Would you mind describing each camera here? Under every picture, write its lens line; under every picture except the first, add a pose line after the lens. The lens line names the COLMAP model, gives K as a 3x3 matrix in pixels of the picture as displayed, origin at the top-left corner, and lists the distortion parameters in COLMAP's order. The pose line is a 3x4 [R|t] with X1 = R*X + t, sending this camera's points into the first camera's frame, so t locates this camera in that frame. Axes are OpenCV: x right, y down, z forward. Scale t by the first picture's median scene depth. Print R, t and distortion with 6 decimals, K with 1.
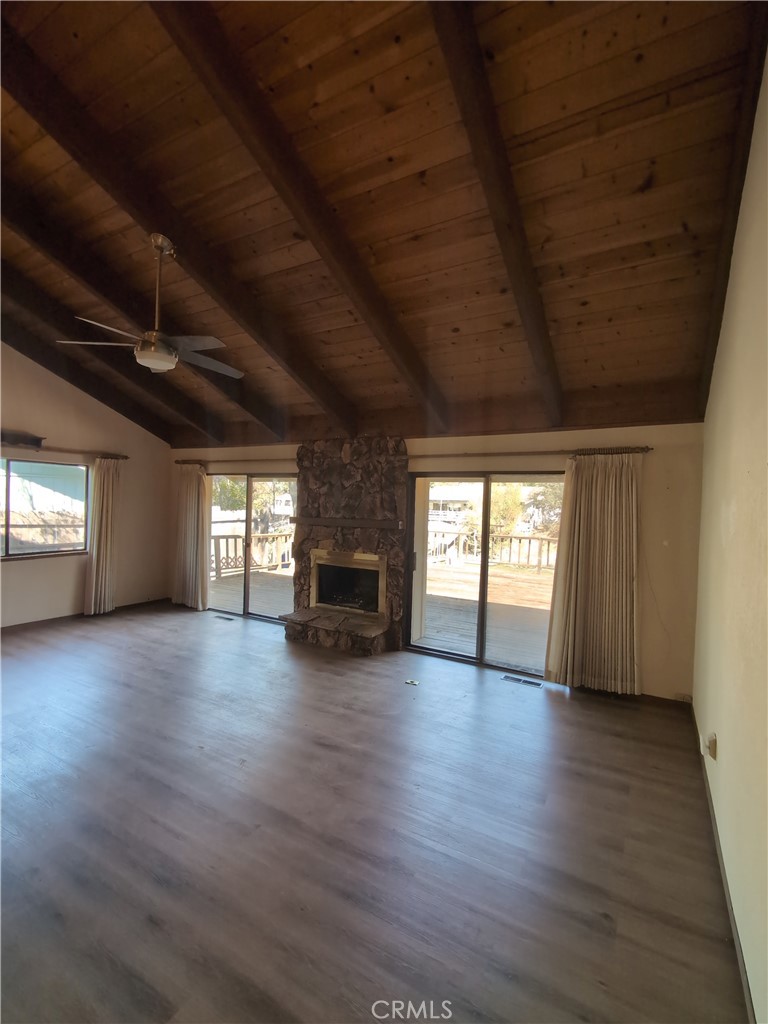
lens RADIAL K [[467.0, 0, 387.1], [0, 467.0, 508.6], [0, 0, 1]] dist [0.015170, -0.010412]
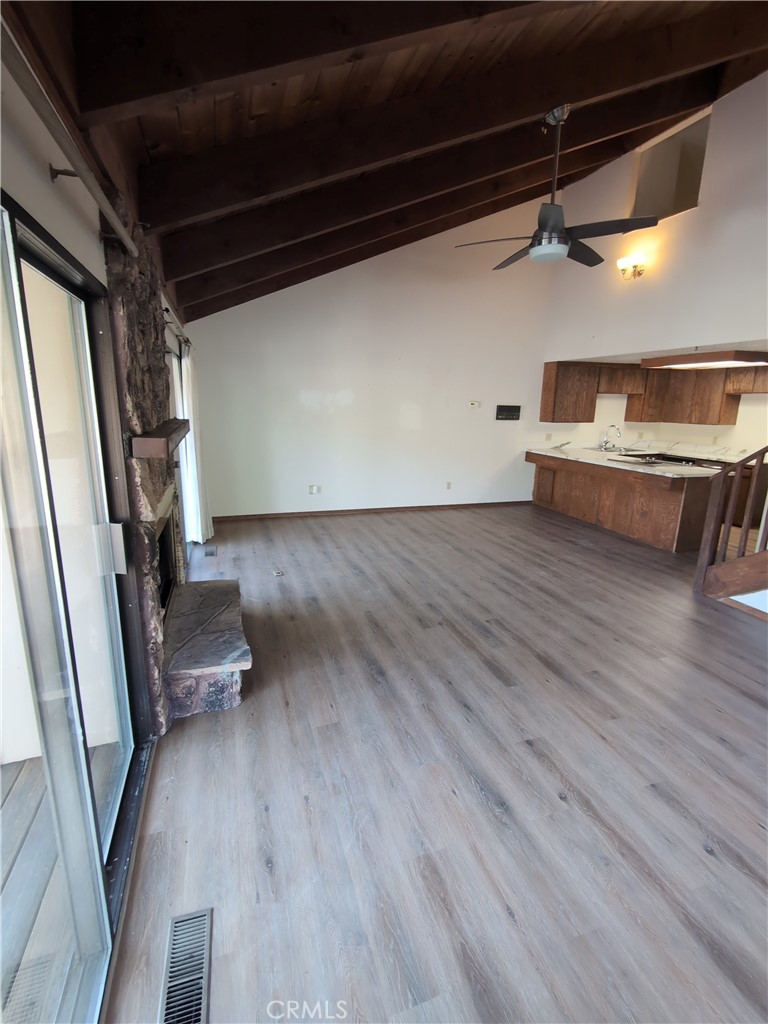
lens RADIAL K [[467.0, 0, 385.9], [0, 467.0, 506.8], [0, 0, 1]] dist [0.015170, -0.010412]
pose [[-0.742476, -0.189984, 0.642367, -0.609969], [-0.030139, 0.967442, 0.251290, -0.029512], [-0.669194, 0.167217, -0.724029, 1.268867]]
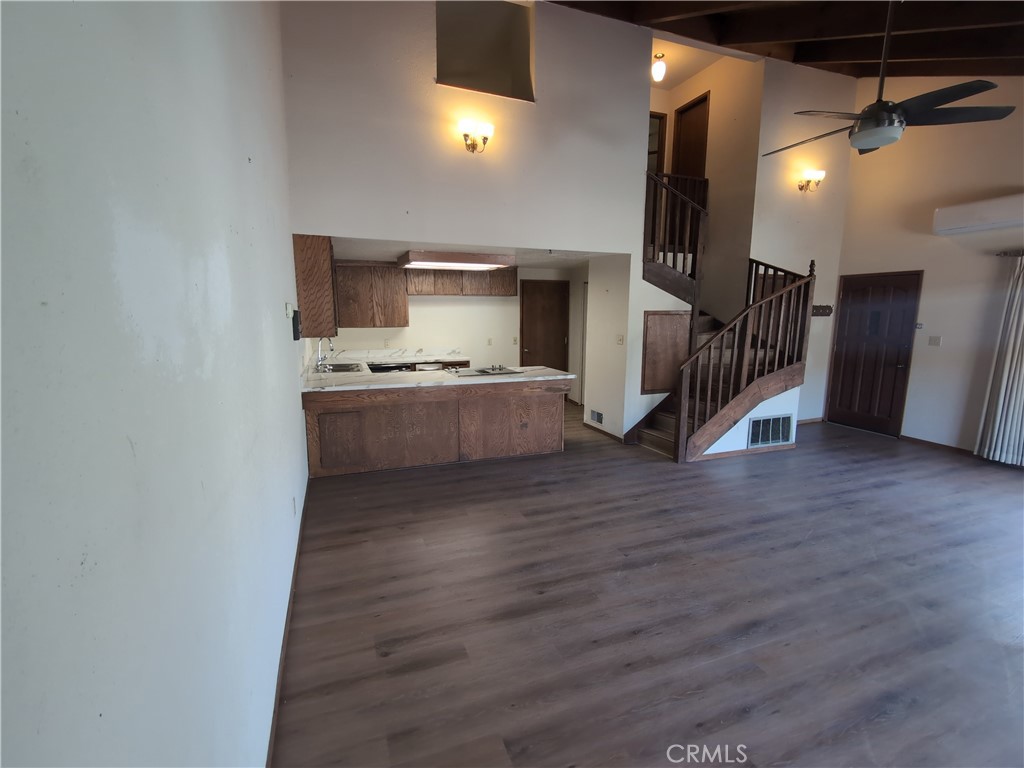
lens RADIAL K [[467.0, 0, 507.8], [0, 467.0, 379.6], [0, 0, 1]] dist [0.015170, -0.010412]
pose [[-0.642885, 0.080798, -0.761690, 0.394827], [-0.033961, 0.990436, 0.133727, 0.014509], [0.765210, 0.111839, -0.633992, 0.679920]]
